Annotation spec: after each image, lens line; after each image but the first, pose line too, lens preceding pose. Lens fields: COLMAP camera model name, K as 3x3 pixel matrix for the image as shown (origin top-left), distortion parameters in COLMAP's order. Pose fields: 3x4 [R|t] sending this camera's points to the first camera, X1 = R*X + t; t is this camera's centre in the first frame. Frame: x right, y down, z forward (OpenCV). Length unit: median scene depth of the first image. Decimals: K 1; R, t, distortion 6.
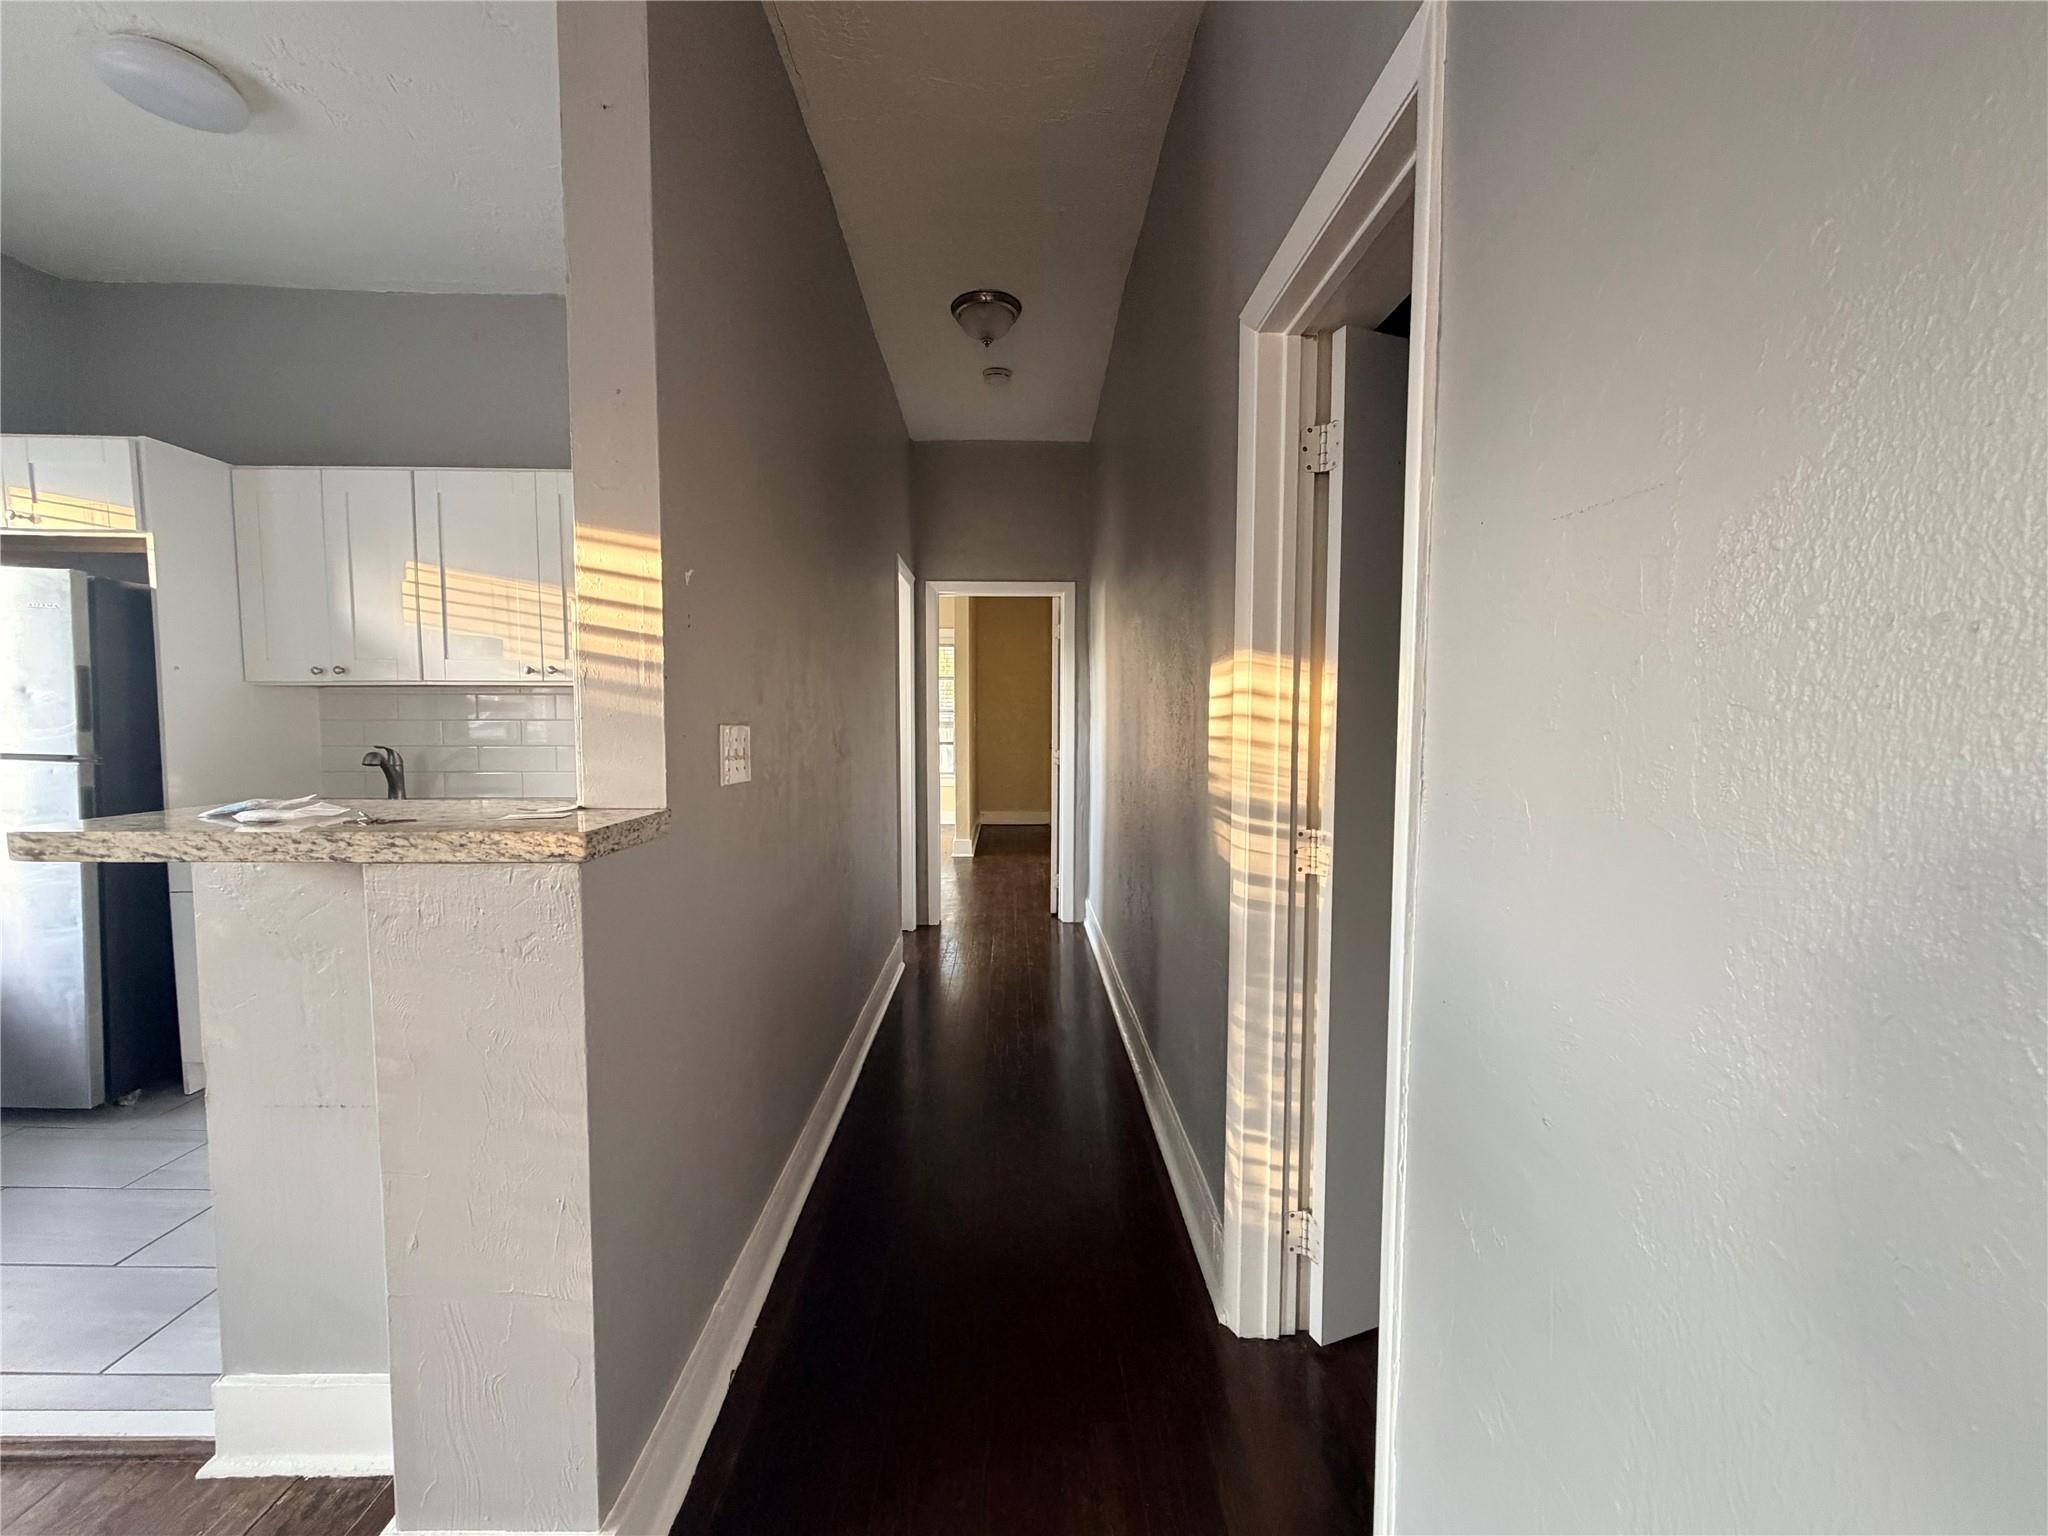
lens RADIAL K [[807.3, 0, 1014.5], [0, 807.3, 764.0], [0, 0, 1]] dist [0.010047, 0.000170]
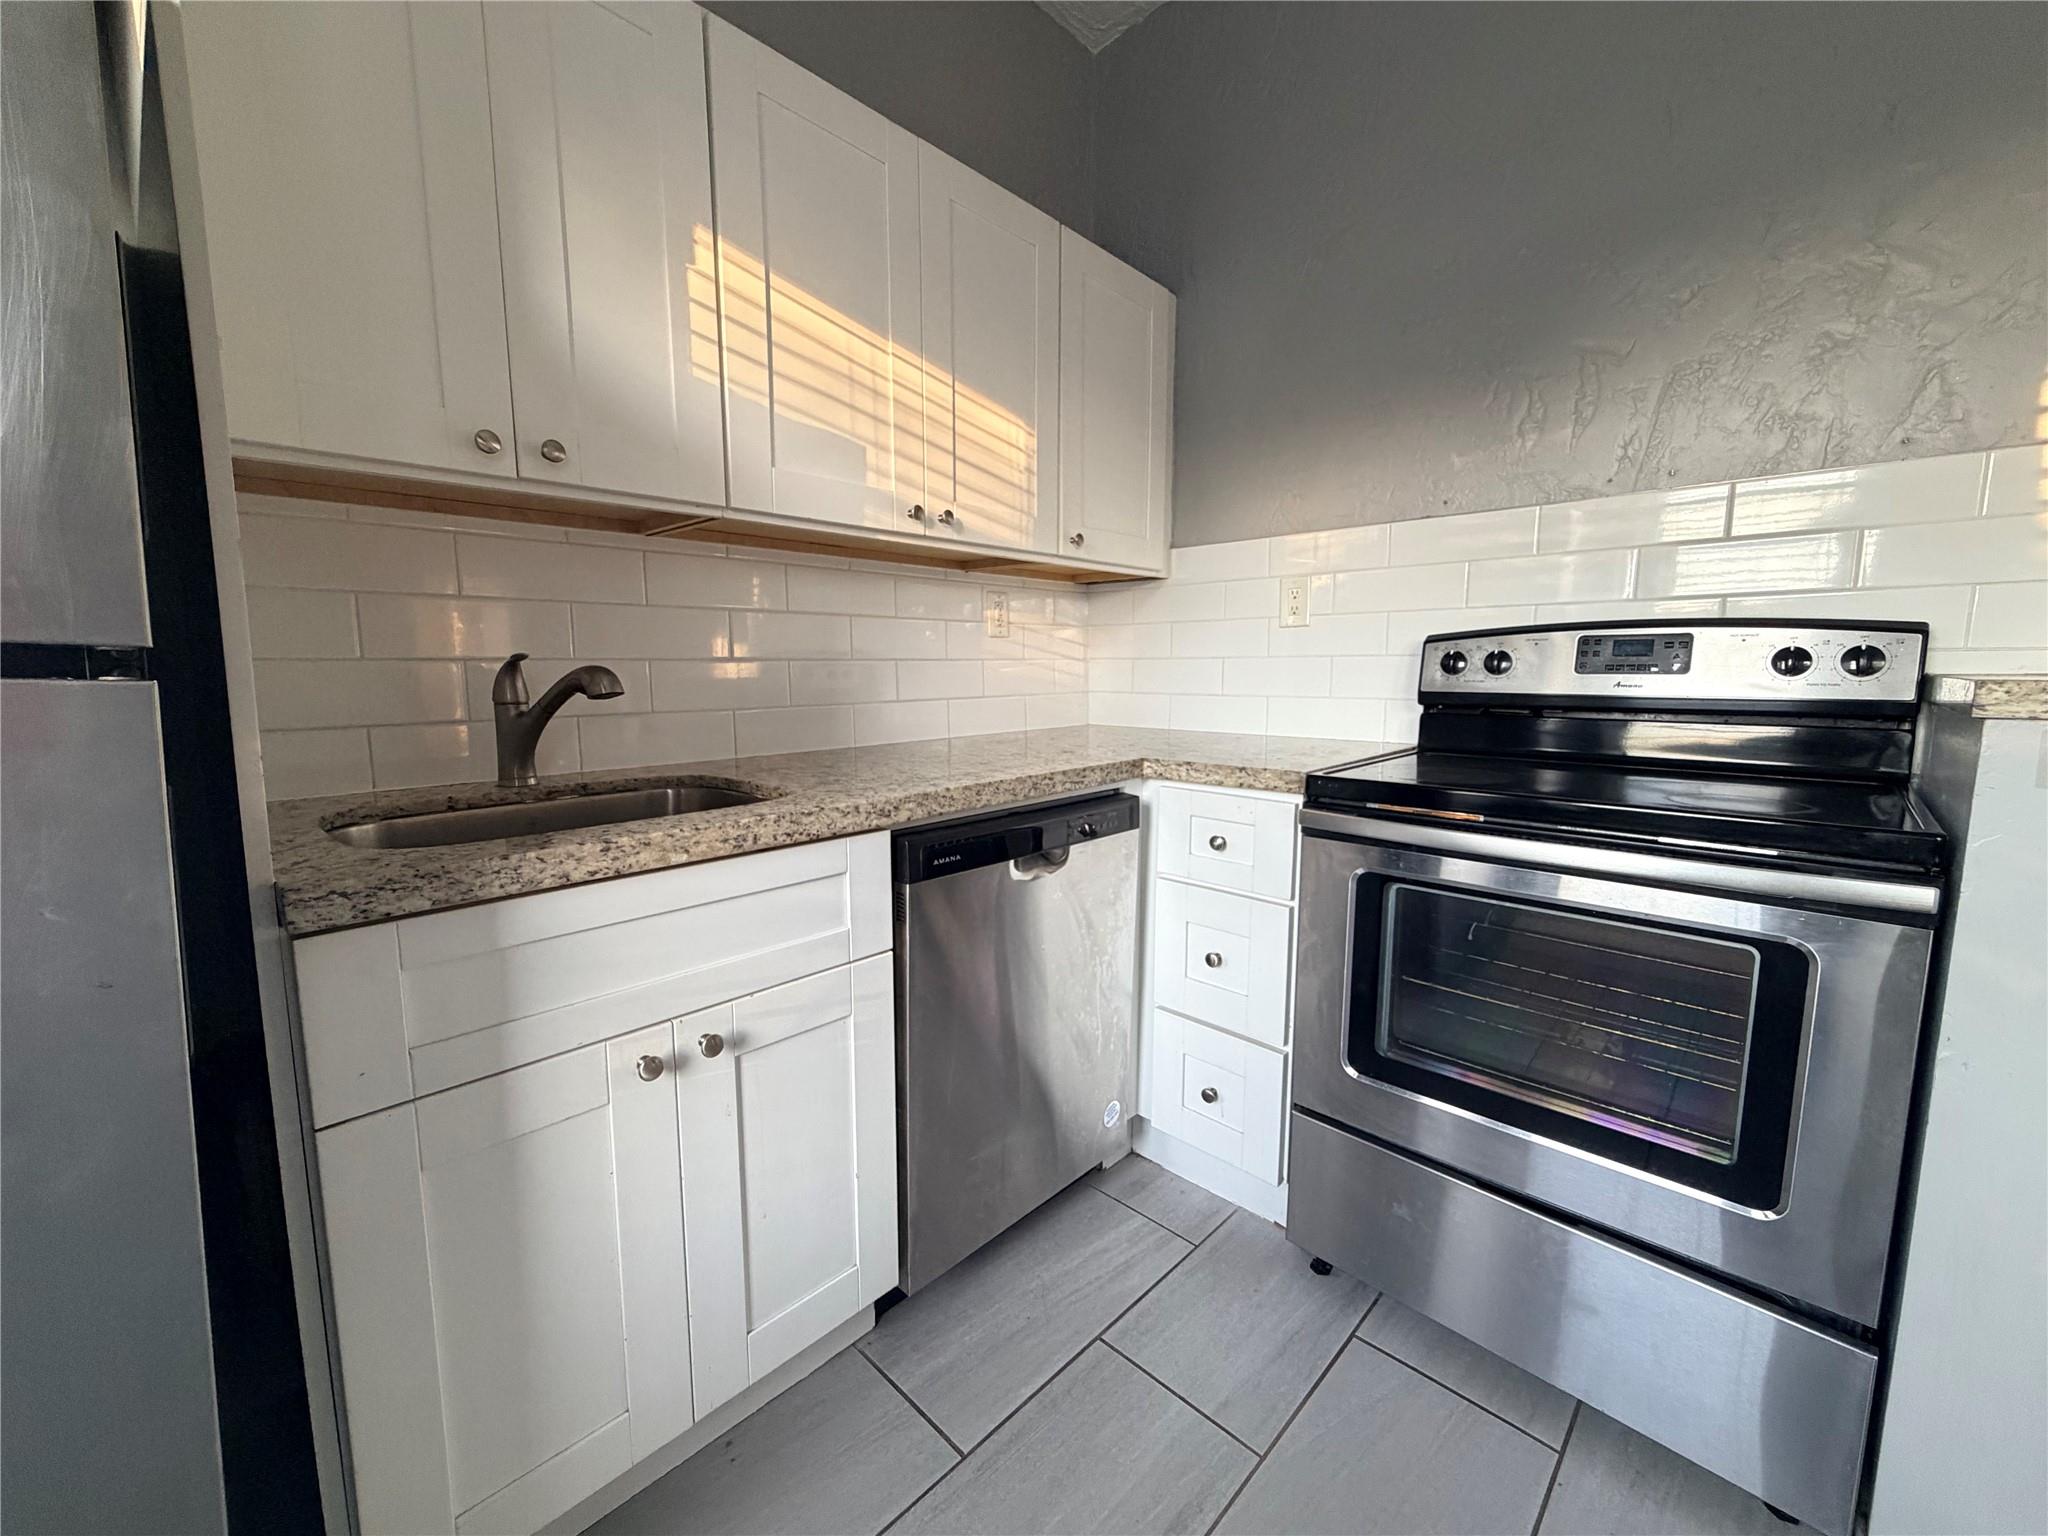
lens RADIAL K [[807.3, 0, 1014.5], [0, 807.3, 764.0], [0, 0, 1]] dist [0.010047, 0.000170]
pose [[0.702412, -0.095224, 0.705372, -0.966353], [0.053034, 0.995258, 0.081546, 0.013348], [-0.709792, -0.019870, 0.704131, 0.566784]]
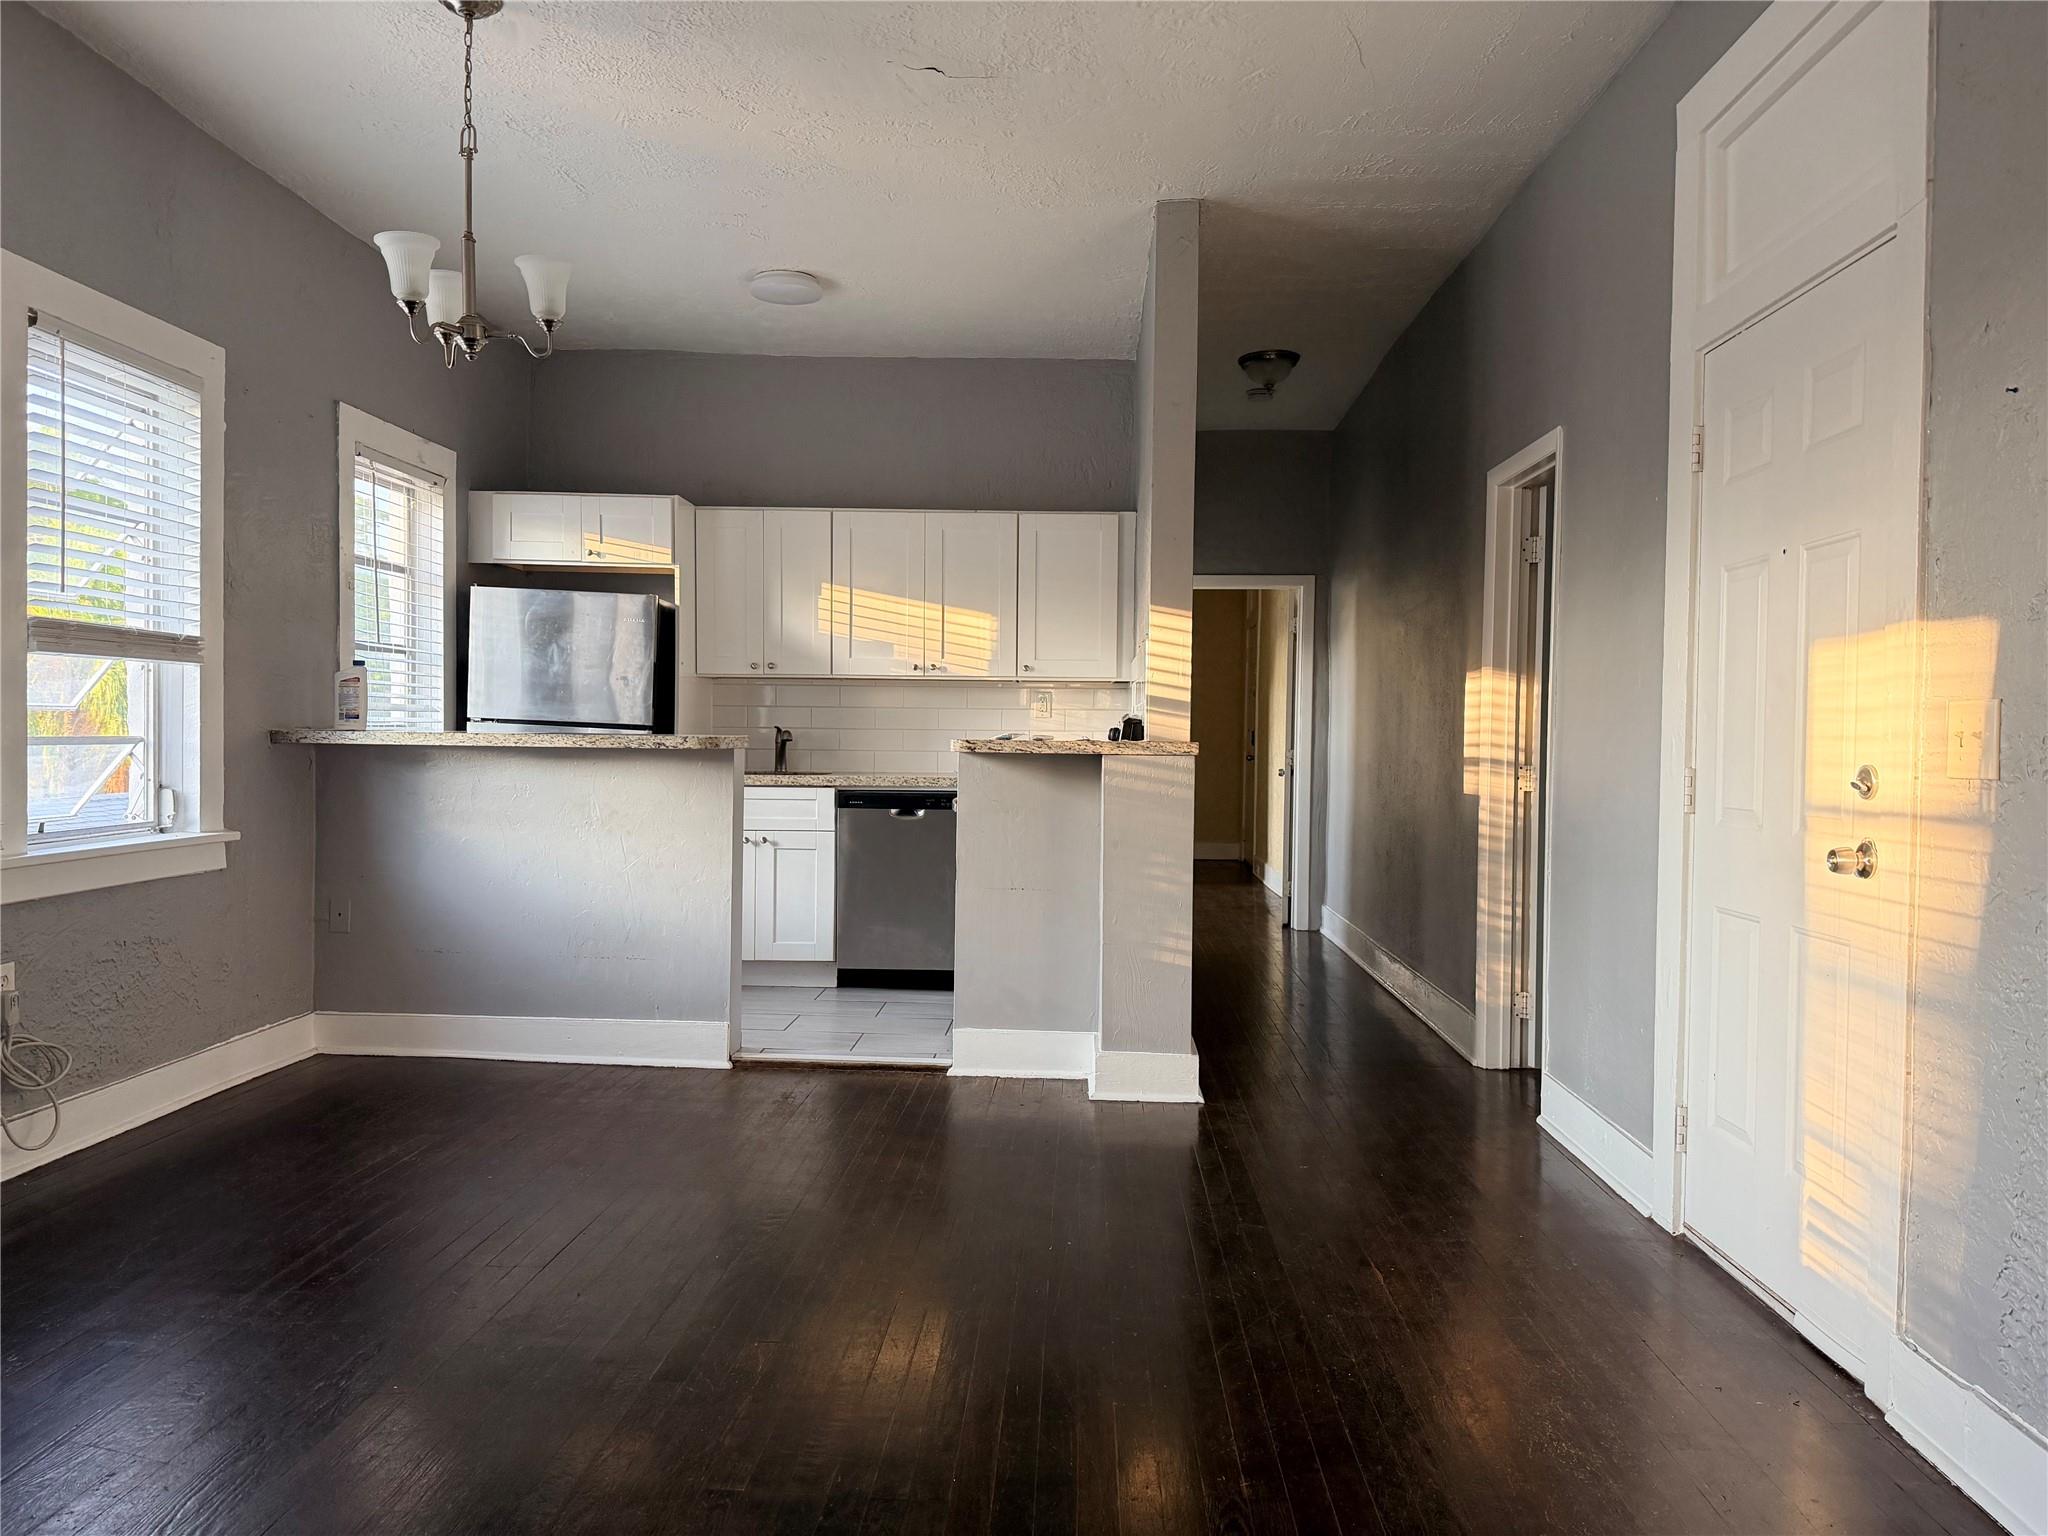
lens RADIAL K [[1446.8, 0, 1031.5], [0, 1446.8, 758.9], [0, 0, 1]] dist [0.207977, -0.000557]
pose [[0.999281, 0.012466, -0.035809, -0.337549], [-0.013941, 0.999051, -0.041259, 0.121308], [0.035261, 0.041728, 0.998507, -1.285546]]
